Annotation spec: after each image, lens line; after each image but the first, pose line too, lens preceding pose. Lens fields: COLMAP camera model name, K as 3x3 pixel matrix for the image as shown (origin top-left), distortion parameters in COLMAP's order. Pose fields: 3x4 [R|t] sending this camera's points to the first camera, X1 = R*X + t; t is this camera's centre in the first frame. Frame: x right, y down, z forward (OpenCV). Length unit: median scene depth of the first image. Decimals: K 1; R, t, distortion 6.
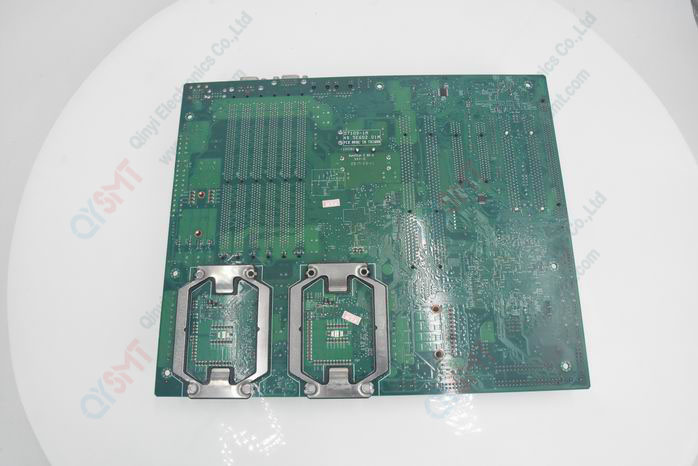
lens RADIAL K [[475.8, 0, 349.0], [0, 475.8, 233.0], [0, 0, 1]] dist [-0.001169, 0.000567]
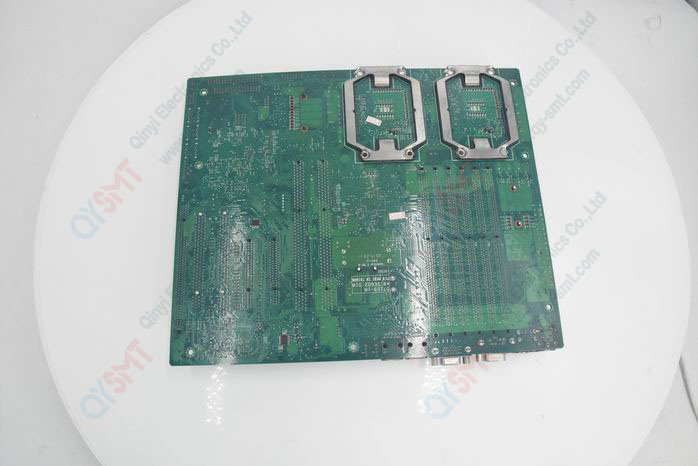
lens RADIAL K [[475.8, 0, 349.0], [0, 475.8, 233.0], [0, 0, 1]] dist [-0.001169, 0.000567]
pose [[-0.999452, 0.023407, -0.023425, 0.096782], [-0.032360, -0.840528, 0.540801, -0.670731], [-0.007031, 0.541263, 0.840824, 0.118028]]
